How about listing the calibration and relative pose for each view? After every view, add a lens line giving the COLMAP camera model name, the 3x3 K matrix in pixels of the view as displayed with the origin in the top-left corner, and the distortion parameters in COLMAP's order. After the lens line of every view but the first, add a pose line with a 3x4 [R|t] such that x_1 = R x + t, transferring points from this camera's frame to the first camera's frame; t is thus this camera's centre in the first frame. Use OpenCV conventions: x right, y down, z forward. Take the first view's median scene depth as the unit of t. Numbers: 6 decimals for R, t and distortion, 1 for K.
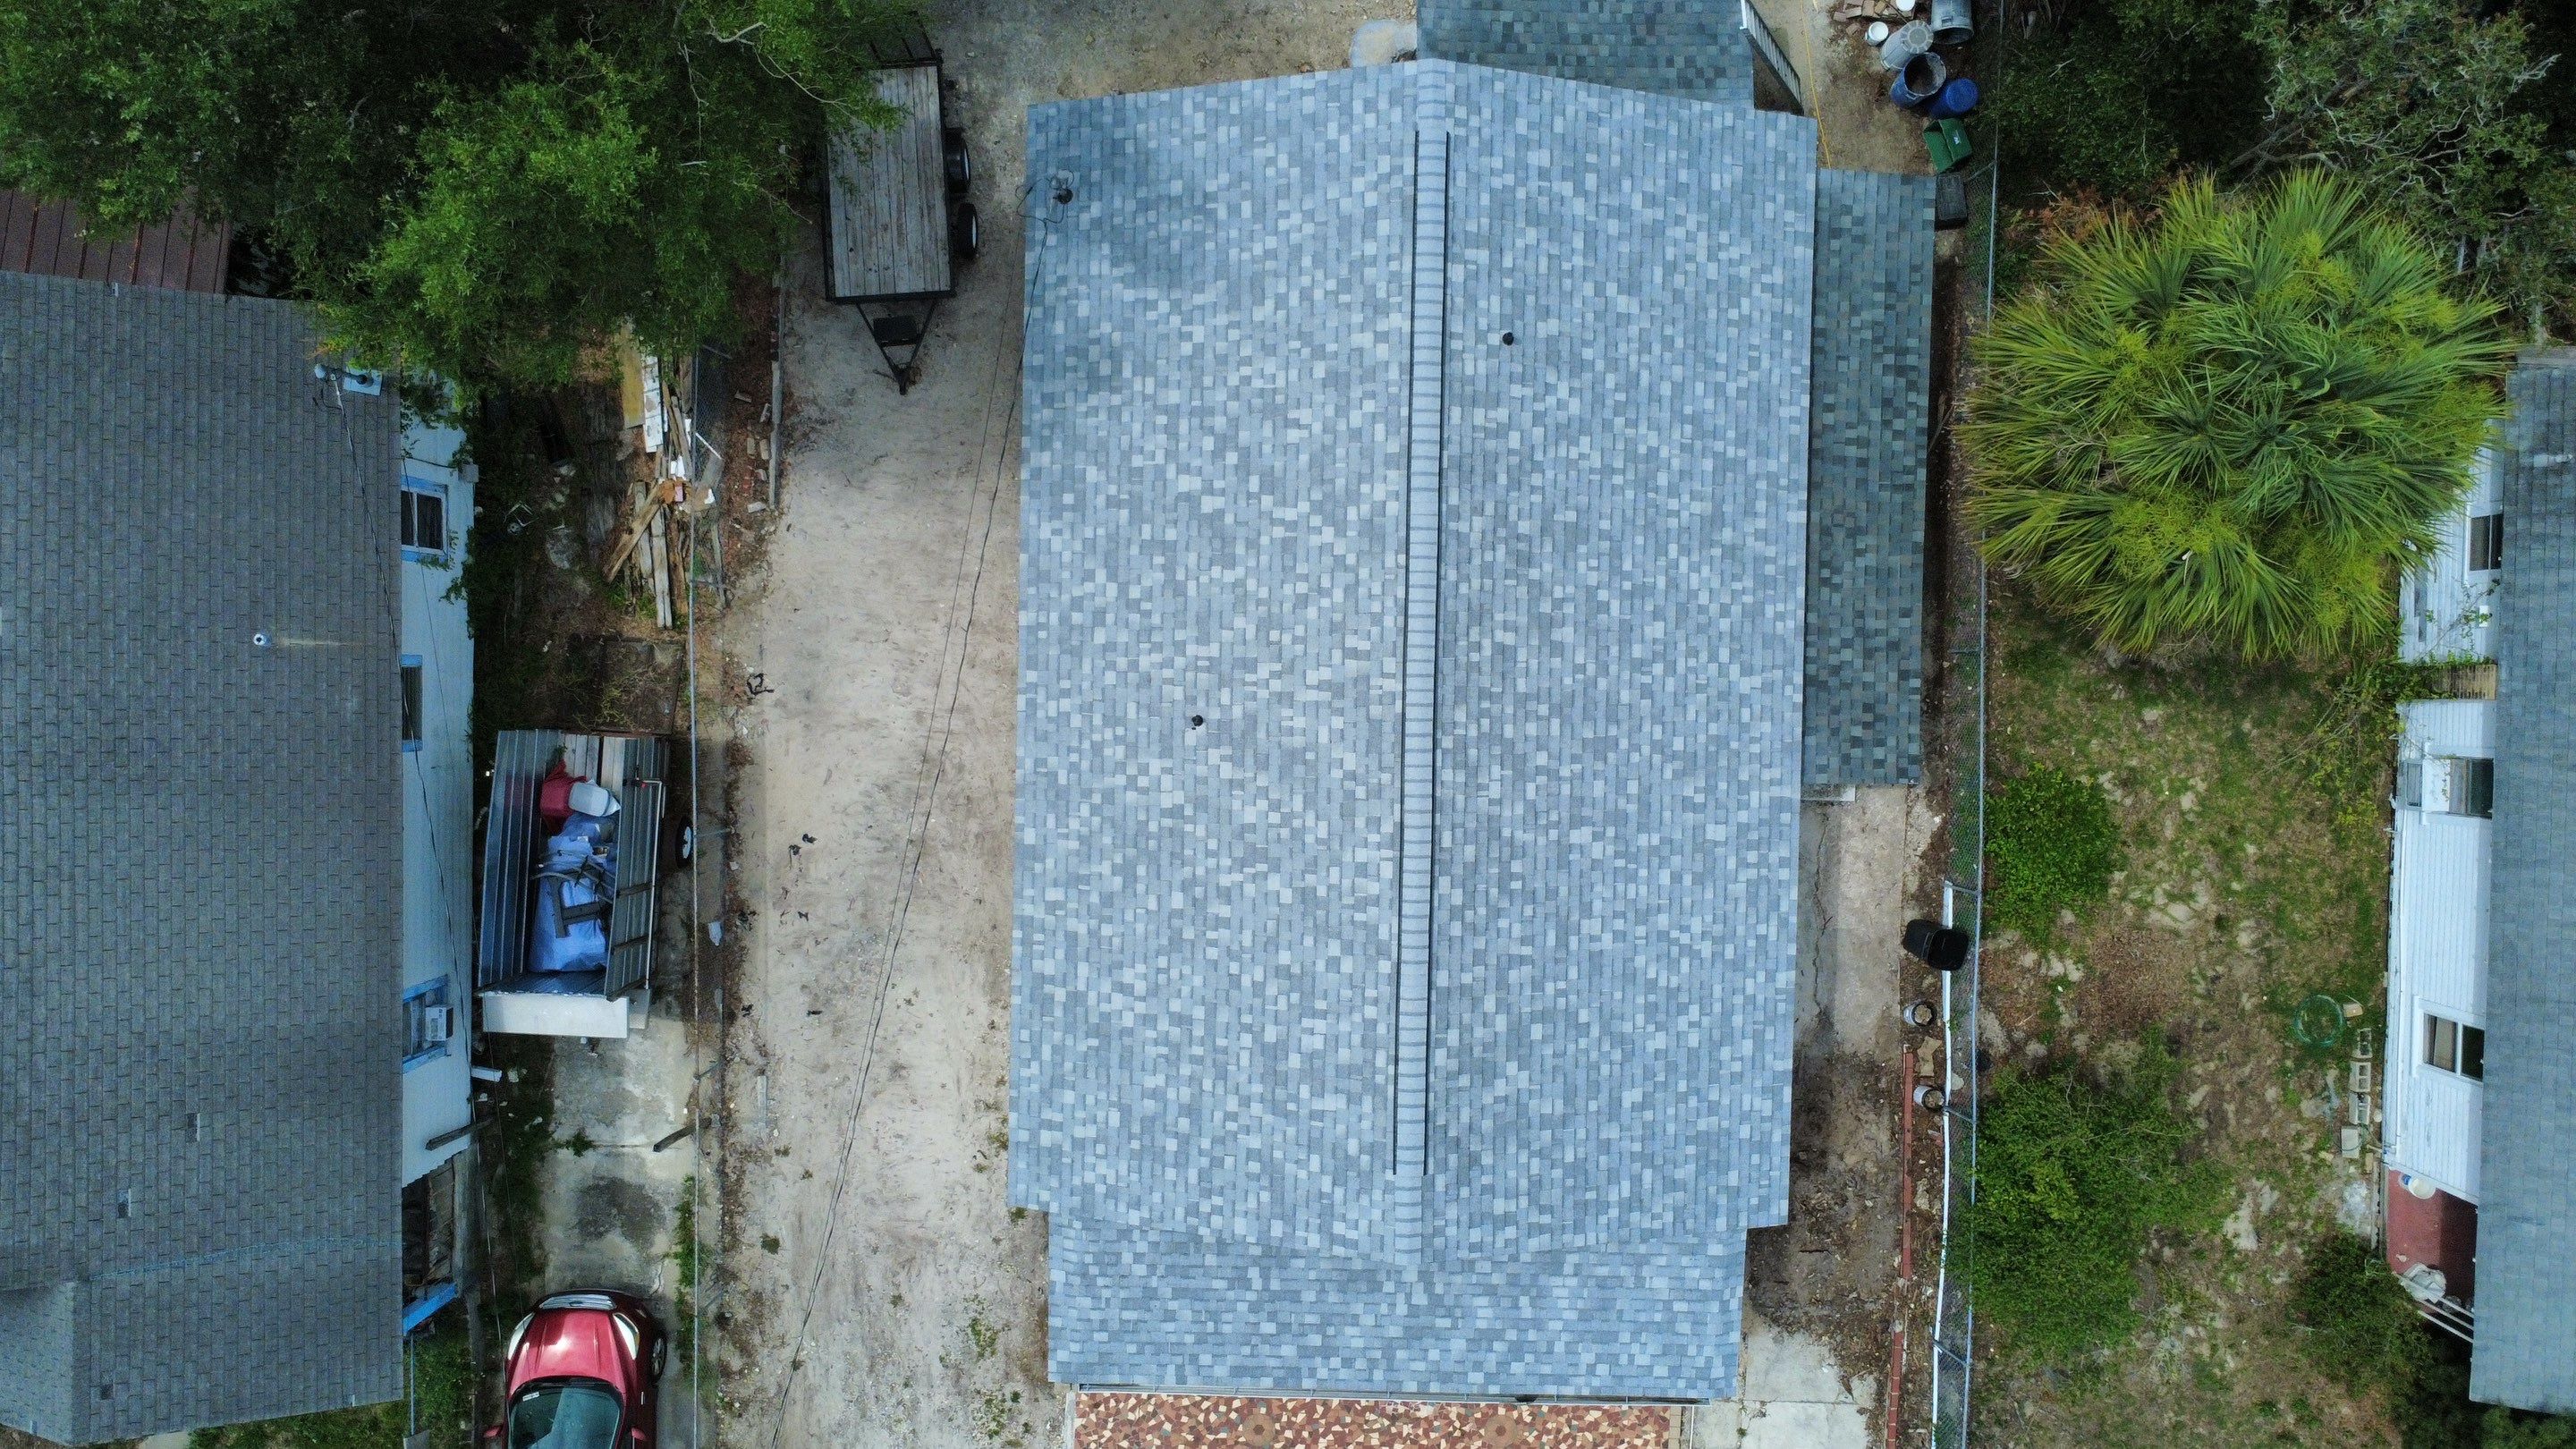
lens RADIAL K [[1875.3, 0, 1283.9], [0, 1875.3, 723.0], [0, 0, 1]] dist [-0.000807, 0.002612]
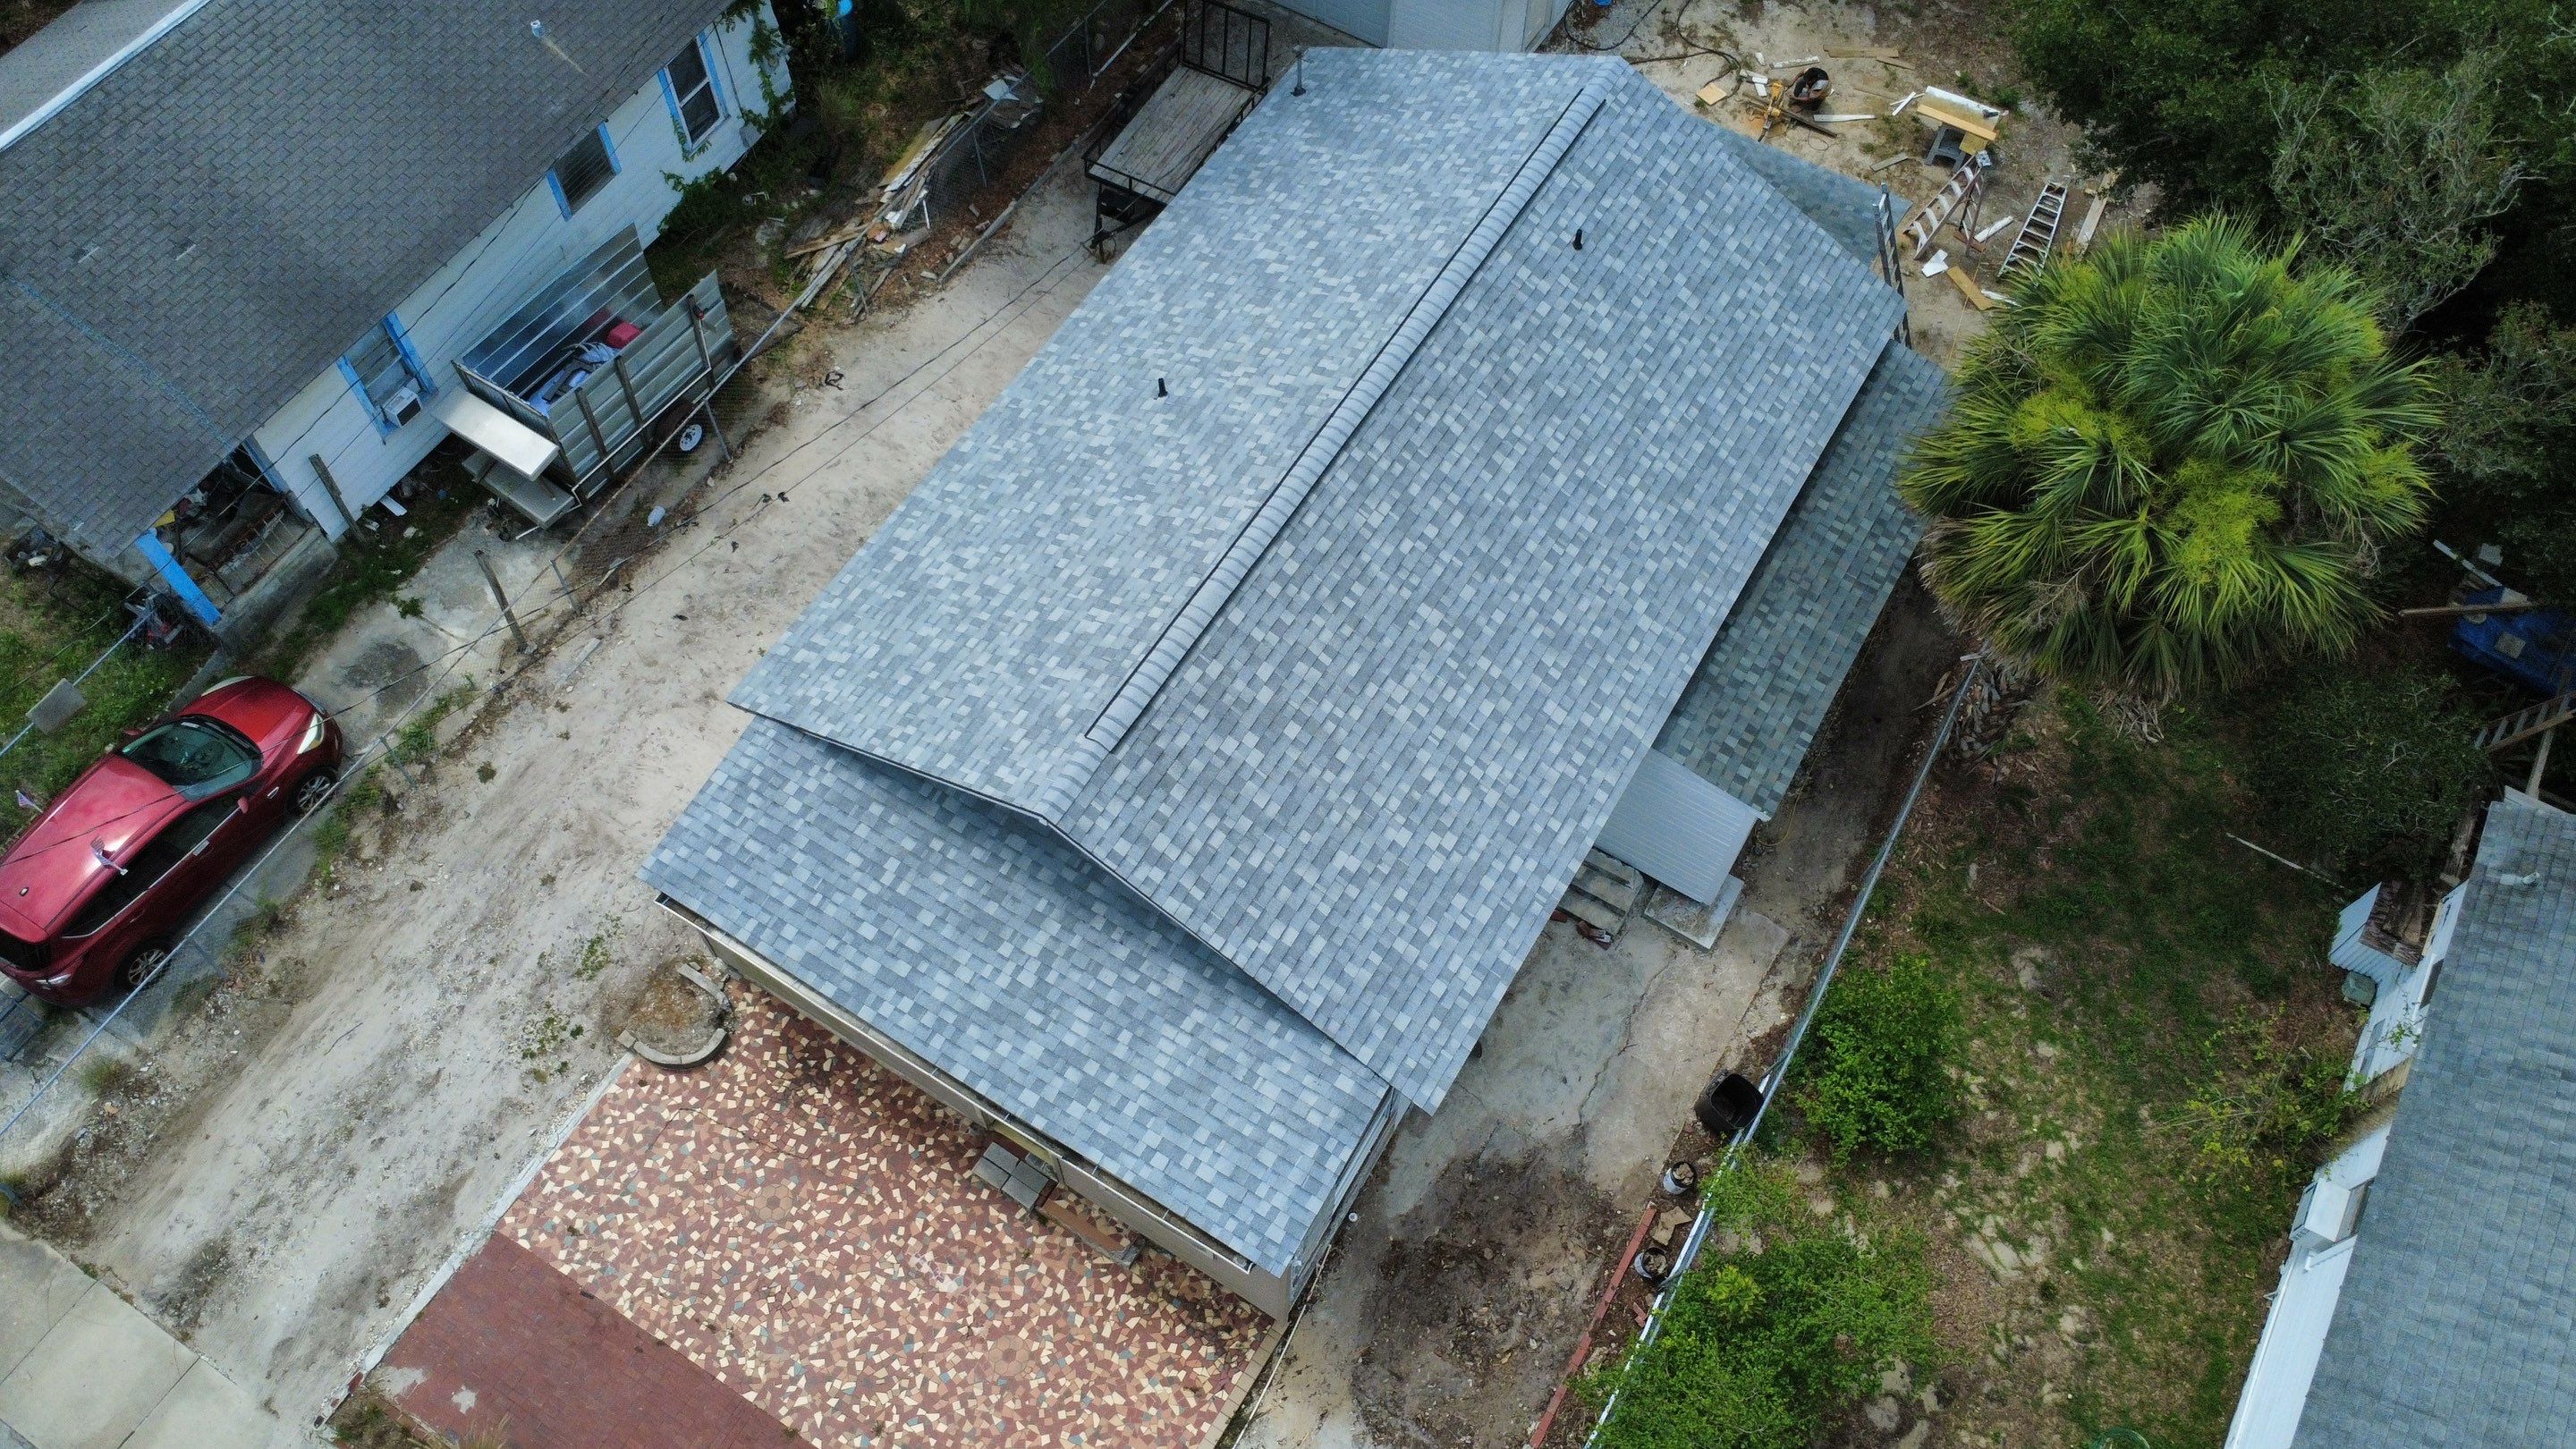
lens RADIAL K [[1875.3, 0, 1282.7], [0, 1875.3, 724.4], [0, 0, 1]] dist [-0.000807, 0.002612]
pose [[0.864355, 0.446520, -0.231322, 0.326597], [-0.501572, 0.732297, -0.460615, 0.563808], [-0.036277, 0.514160, 0.856927, 0.173153]]
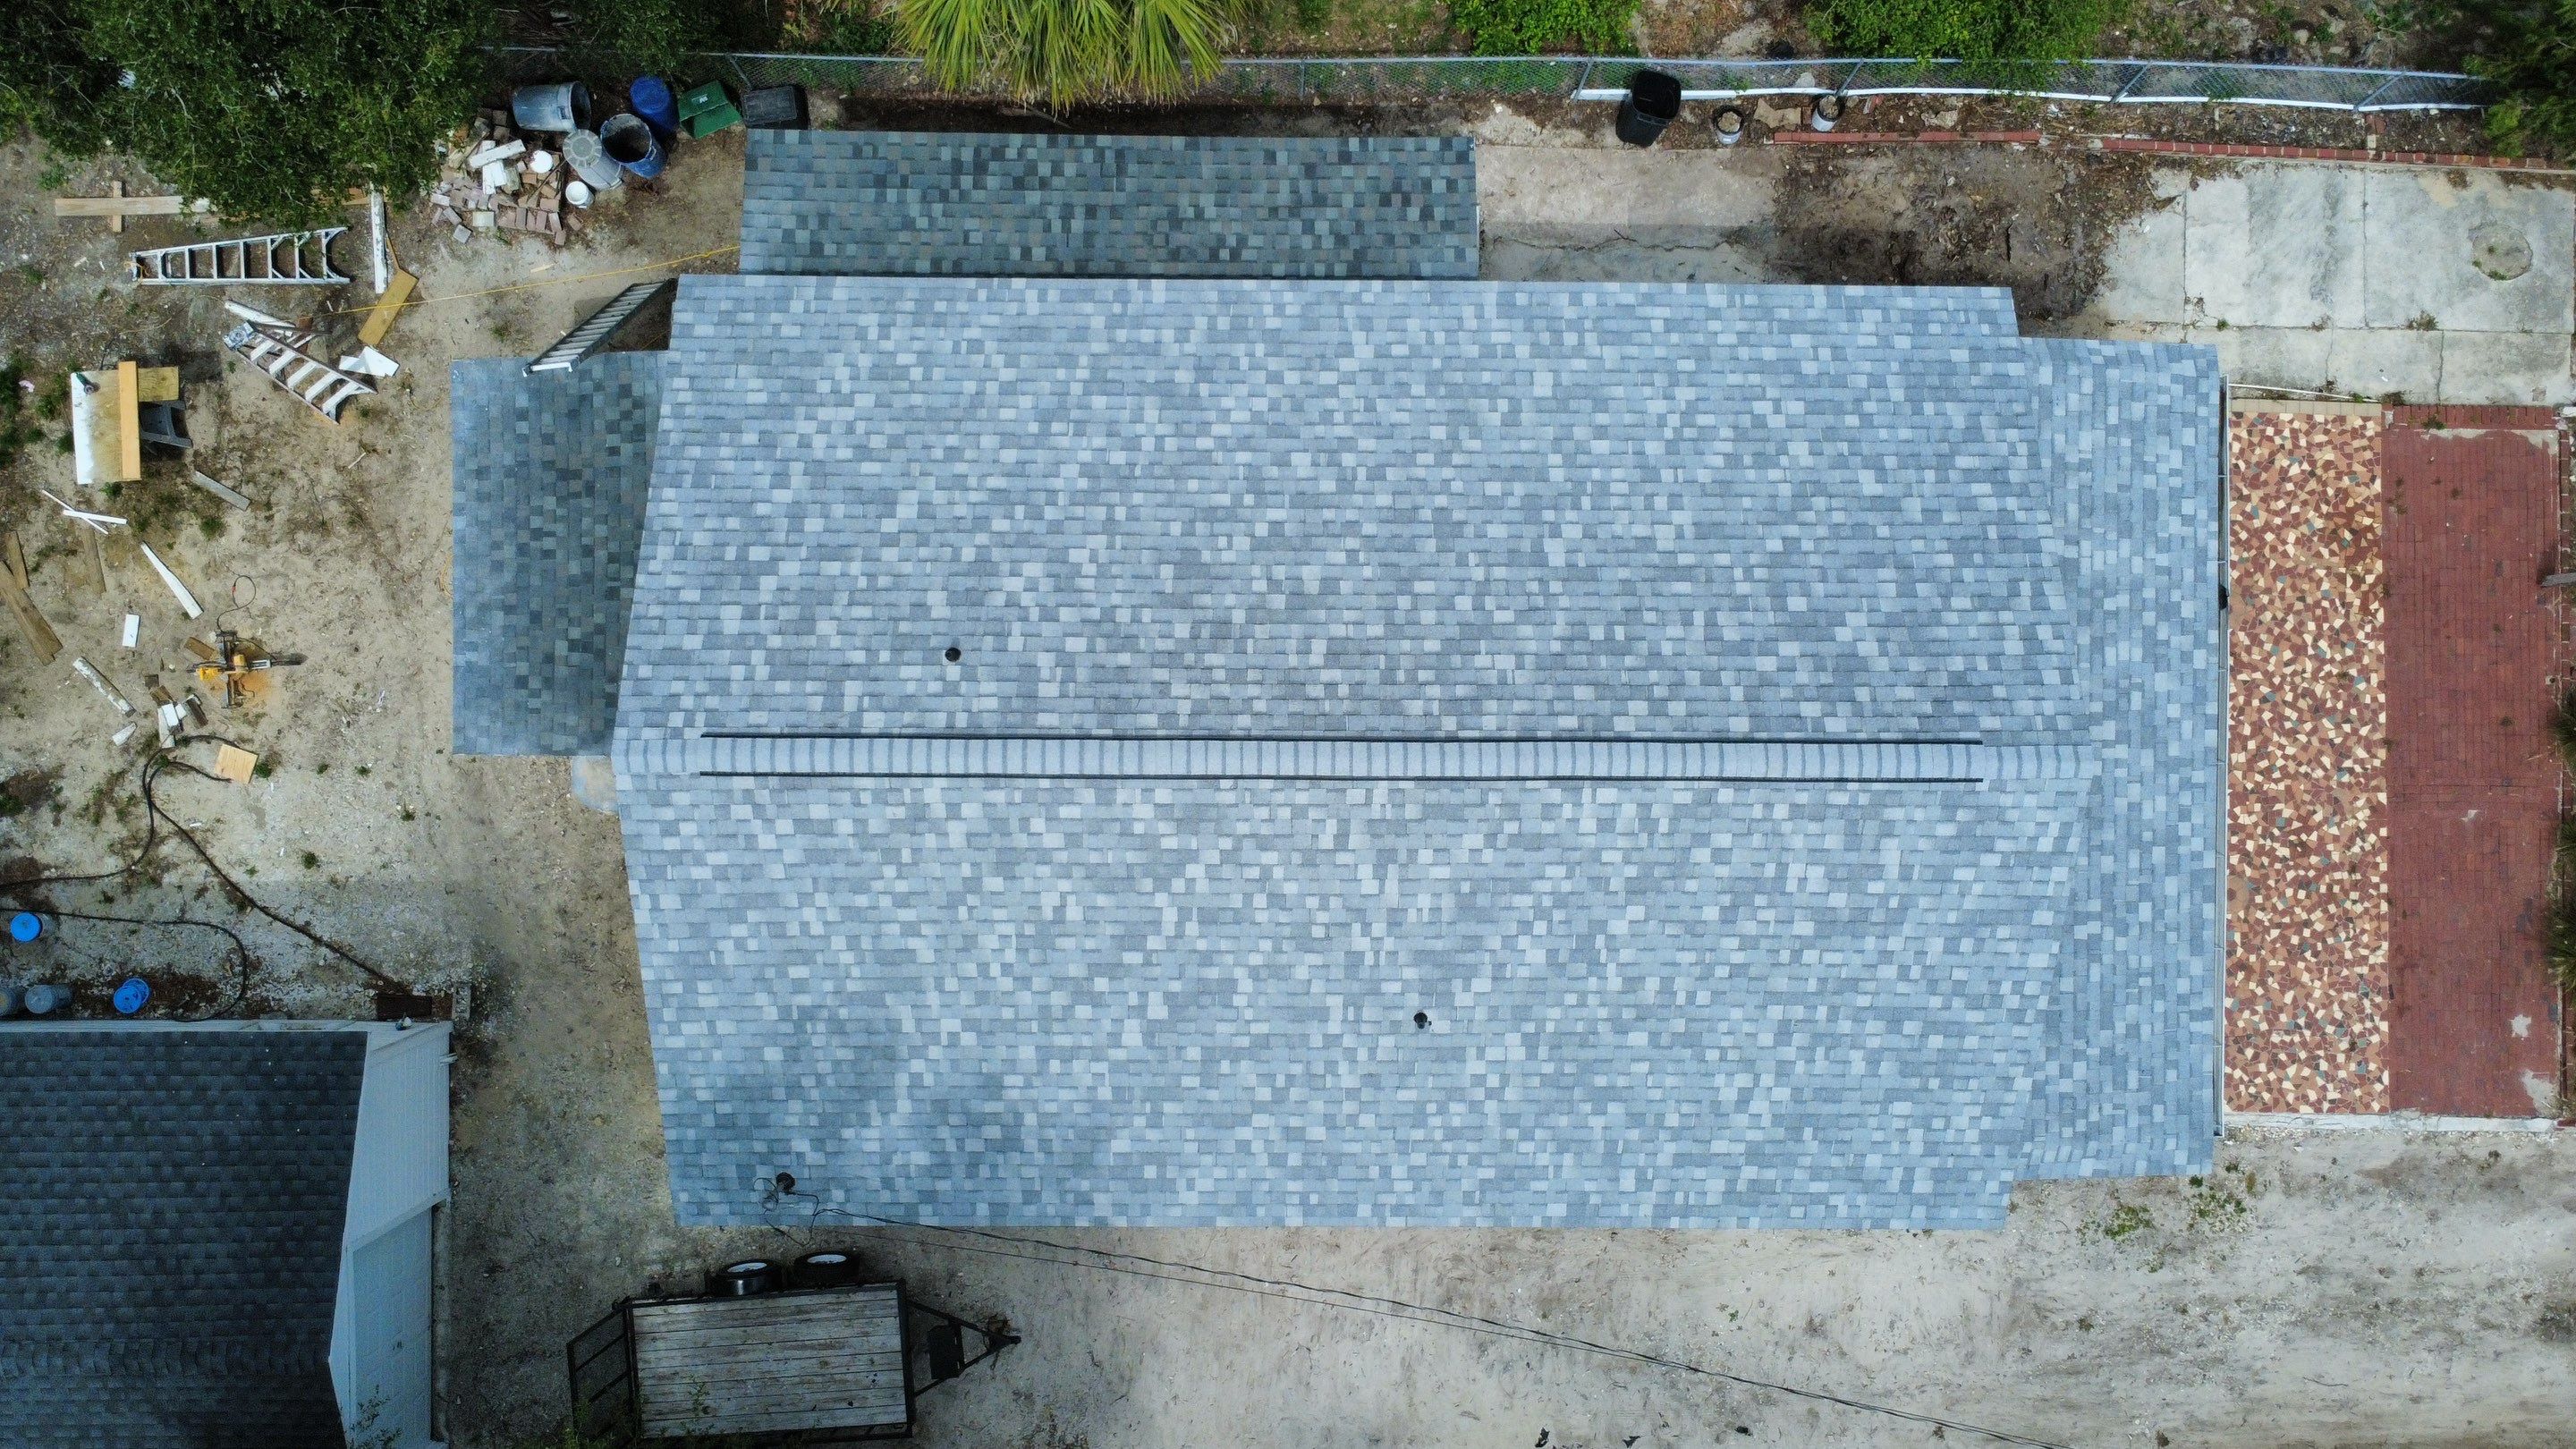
lens RADIAL K [[1875.3, 0, 1285.0], [0, 1875.3, 719.3], [0, 0, 1]] dist [-0.000807, 0.002612]
pose [[-0.014744, -0.999888, 0.002589, 0.080044], [0.999876, -0.014758, -0.005495, -0.051573], [0.005533, 0.002508, 0.999982, 0.169089]]
